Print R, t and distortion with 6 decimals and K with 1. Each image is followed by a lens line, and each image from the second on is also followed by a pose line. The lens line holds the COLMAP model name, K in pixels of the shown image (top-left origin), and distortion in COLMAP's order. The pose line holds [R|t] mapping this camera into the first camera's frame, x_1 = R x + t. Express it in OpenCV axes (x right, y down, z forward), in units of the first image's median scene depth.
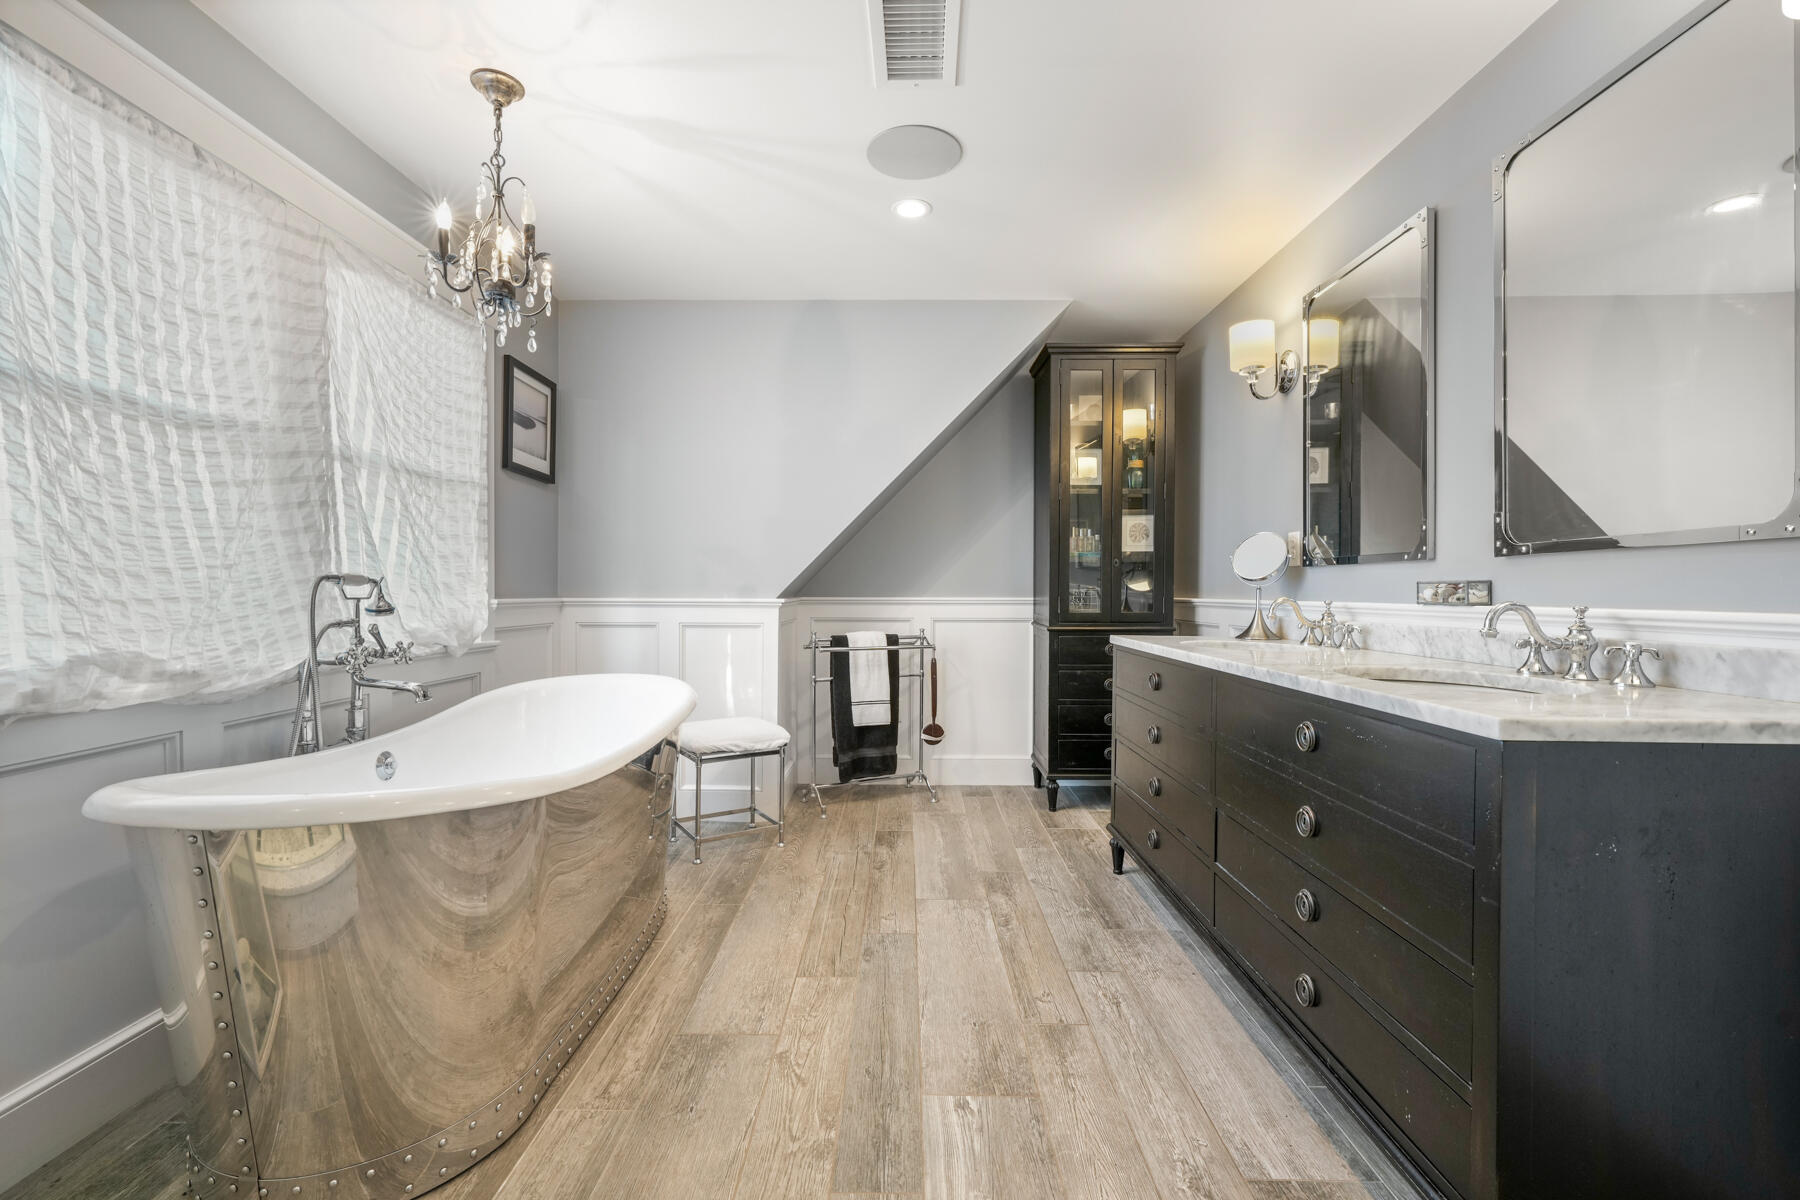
lens RADIAL K [[766.5, 0, 895.1], [0, 766.5, 596.5], [0, 0, 1]] dist [0.002785, -0.001755]
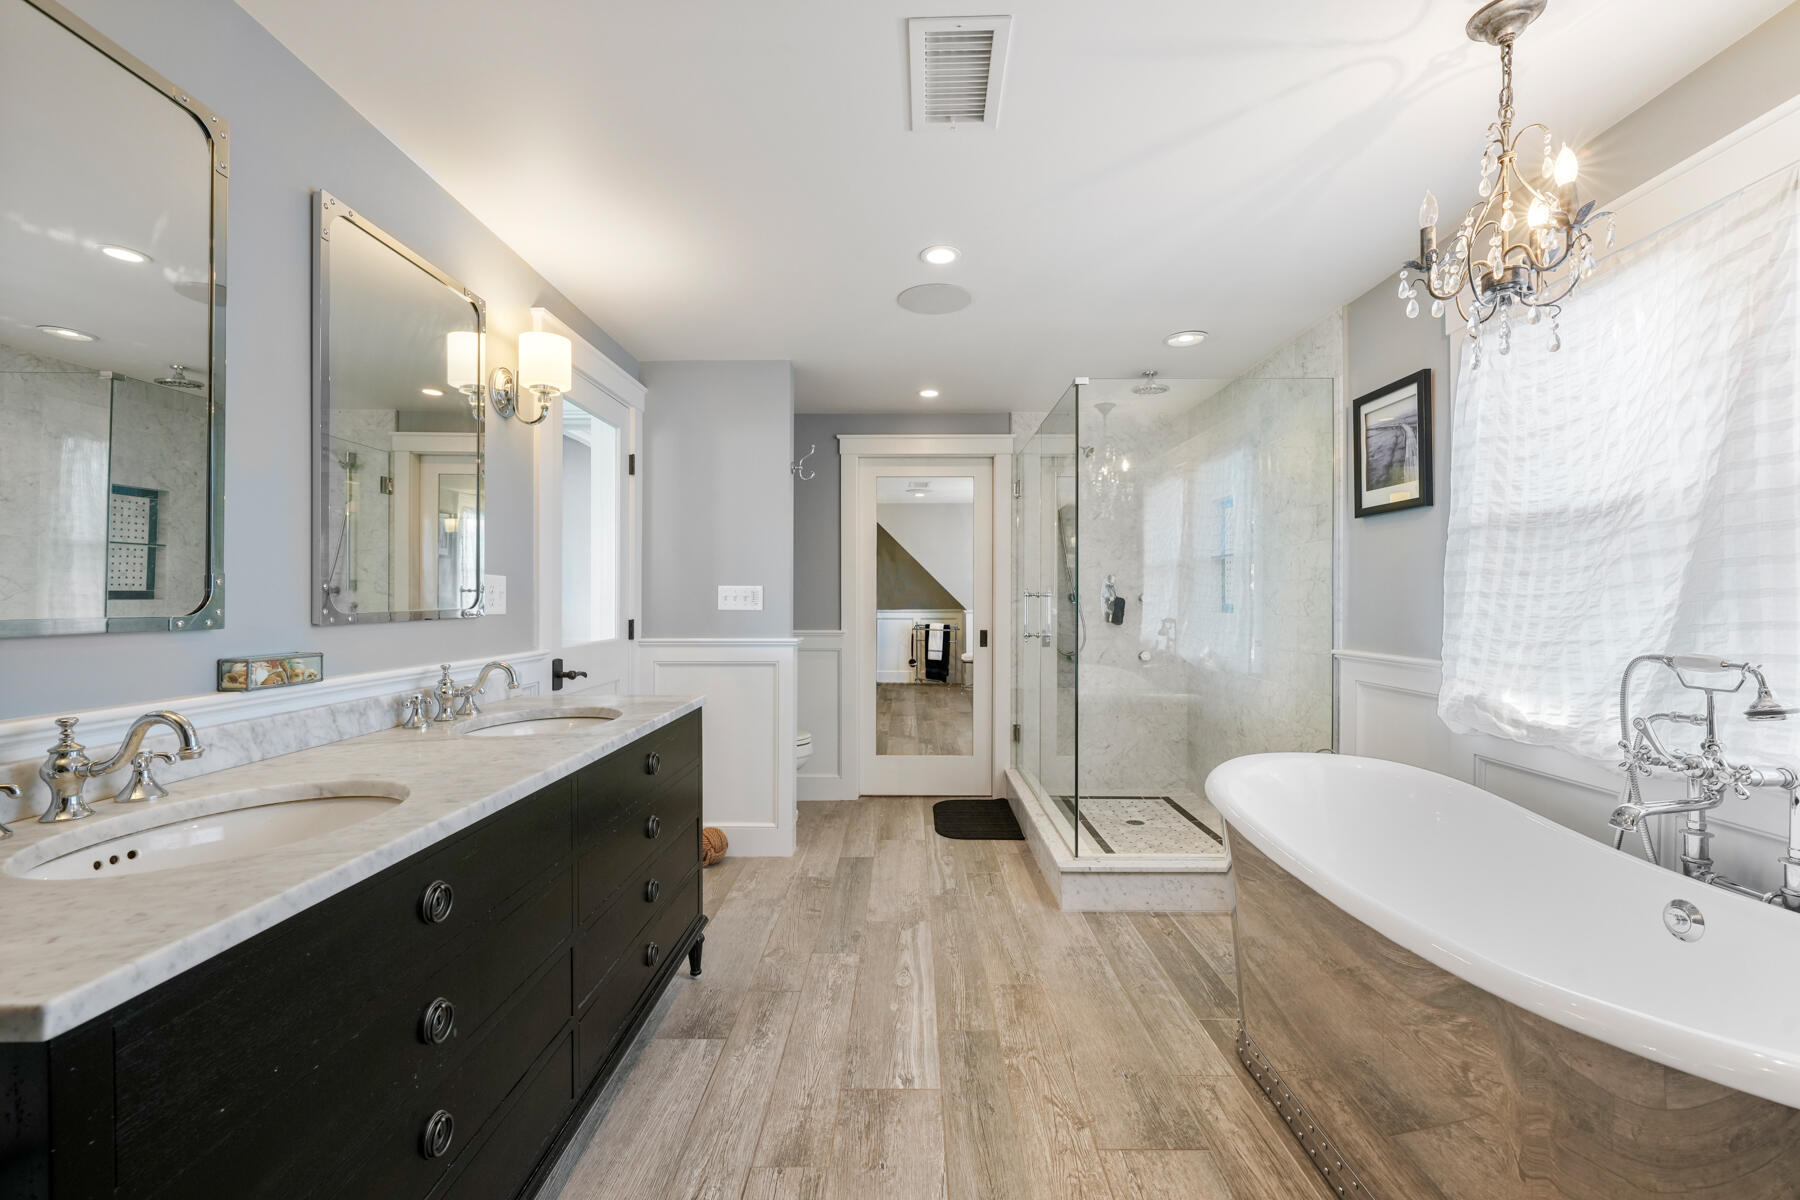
lens RADIAL K [[766.5, 0, 902.6], [0, 766.5, 600.0], [0, 0, 1]] dist [0.002785, -0.001755]
pose [[-0.999974, -0.006163, -0.003839, 0.094704], [-0.006183, 0.999967, 0.005243, -0.095147], [0.003807, 0.005267, -0.999979, 2.002471]]
